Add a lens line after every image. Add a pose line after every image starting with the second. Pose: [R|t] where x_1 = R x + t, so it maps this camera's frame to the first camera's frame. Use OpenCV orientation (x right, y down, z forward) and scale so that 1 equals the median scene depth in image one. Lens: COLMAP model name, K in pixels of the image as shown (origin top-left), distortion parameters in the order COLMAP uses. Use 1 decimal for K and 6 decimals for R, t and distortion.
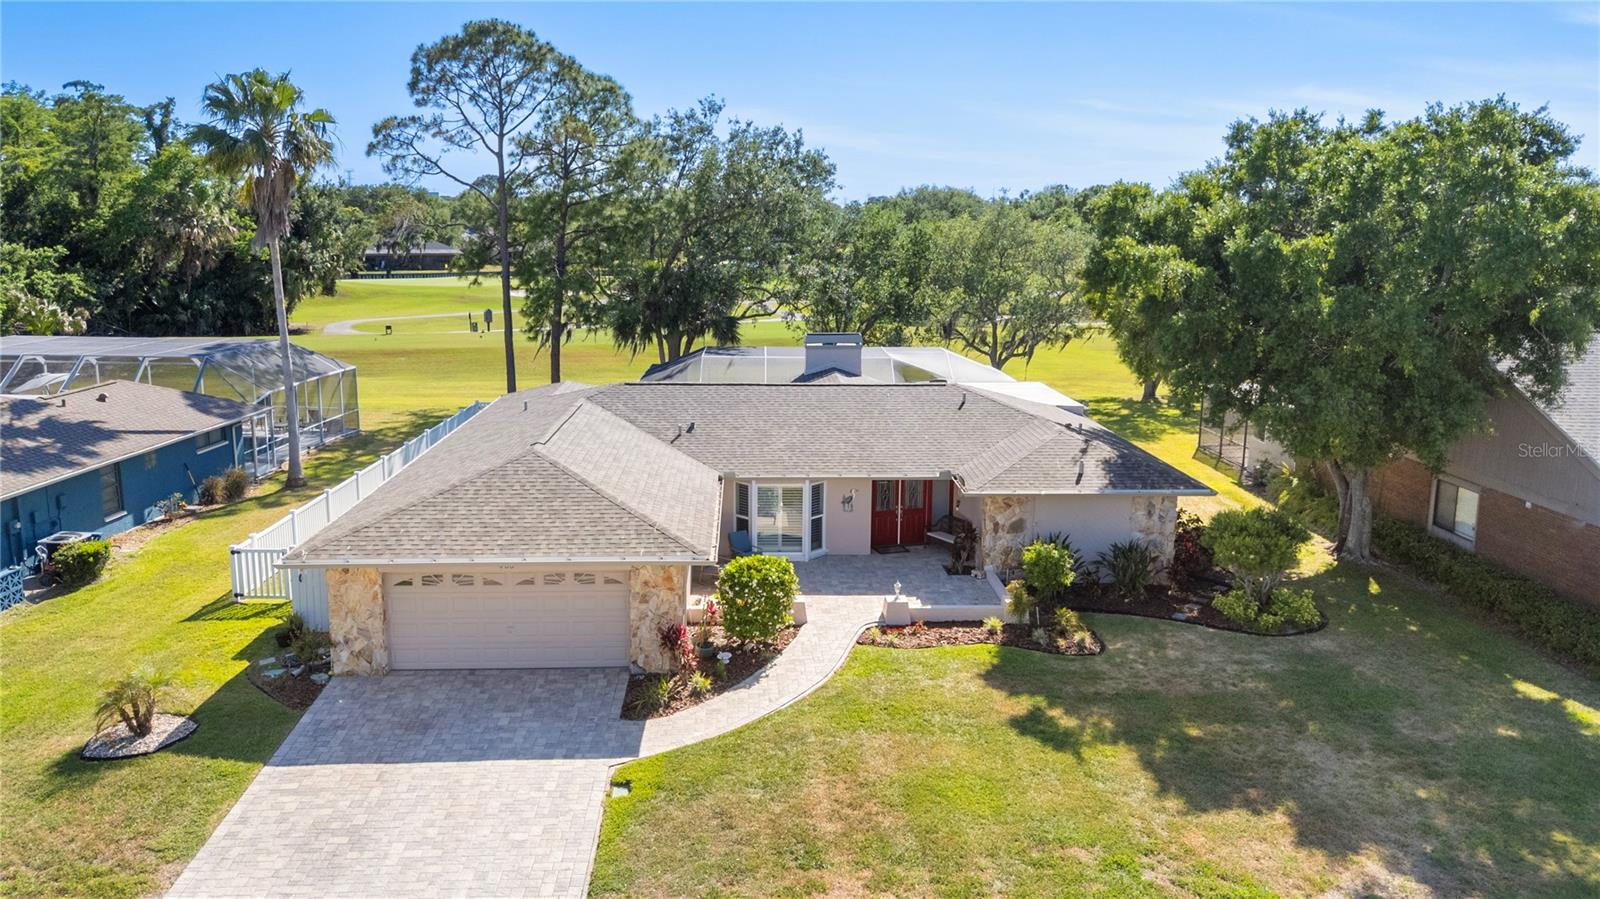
lens RADIAL K [[1180.7, 0, 805.9], [0, 1180.7, 517.1], [0, 0, 1]] dist [0.003252, 0.059937]
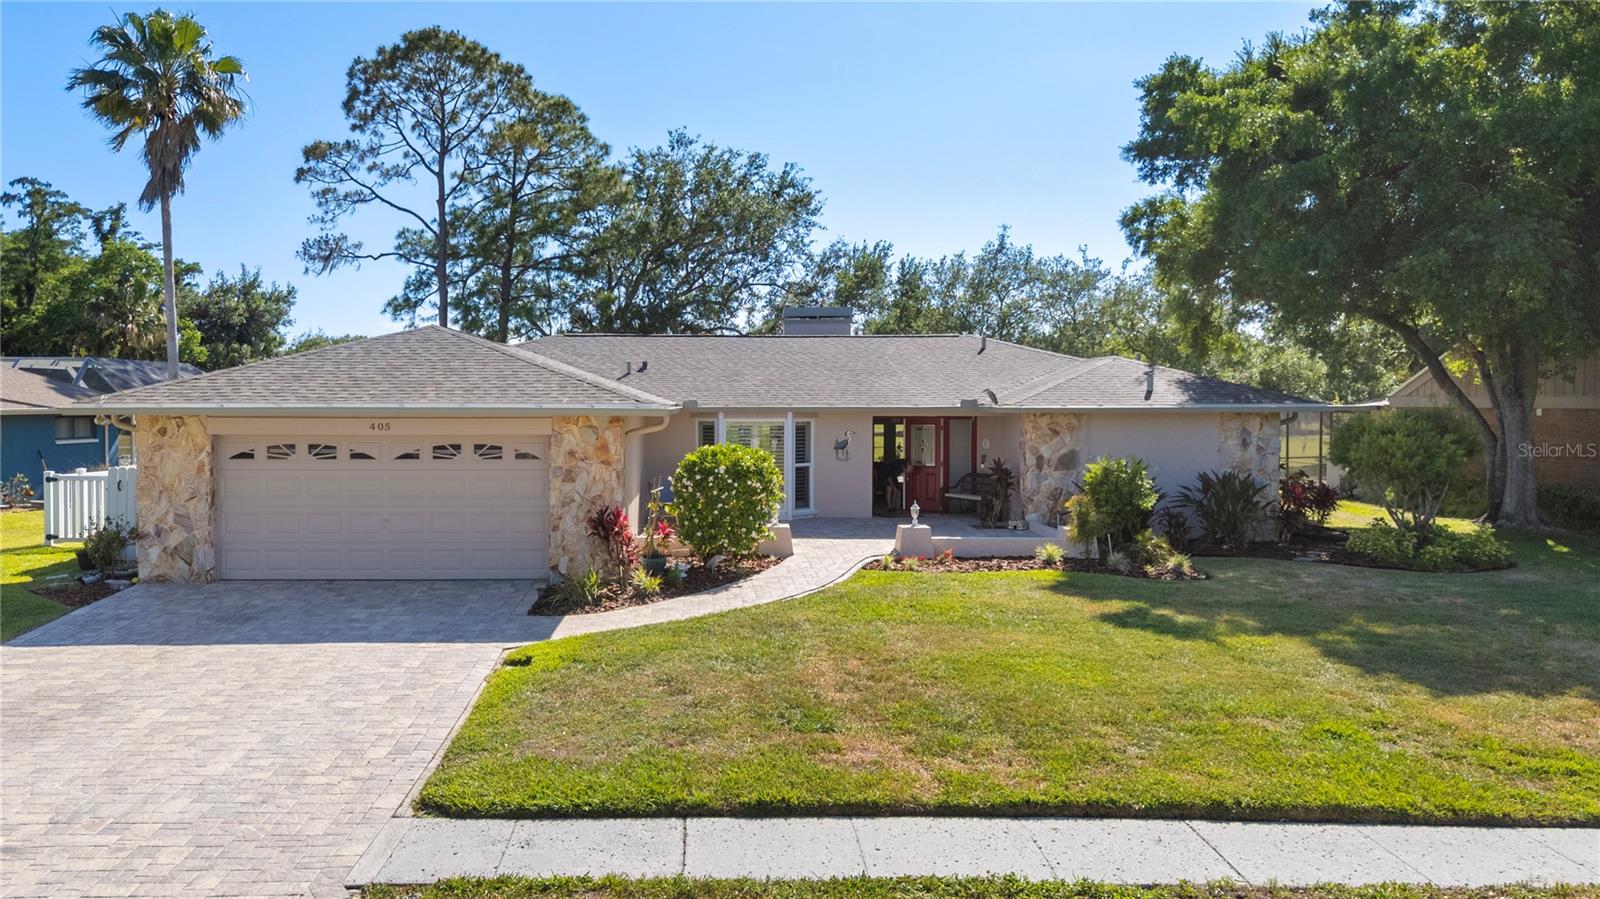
lens RADIAL K [[1211.7, 0, 718.9], [0, 1211.7, 537.0], [0, 0, 1]] dist [0.023958, -0.004502]
pose [[0.998823, -0.008819, -0.047695, -0.009993], [0.000900, 0.986533, -0.163559, 0.216338], [0.048495, 0.163323, 0.985380, 0.266956]]
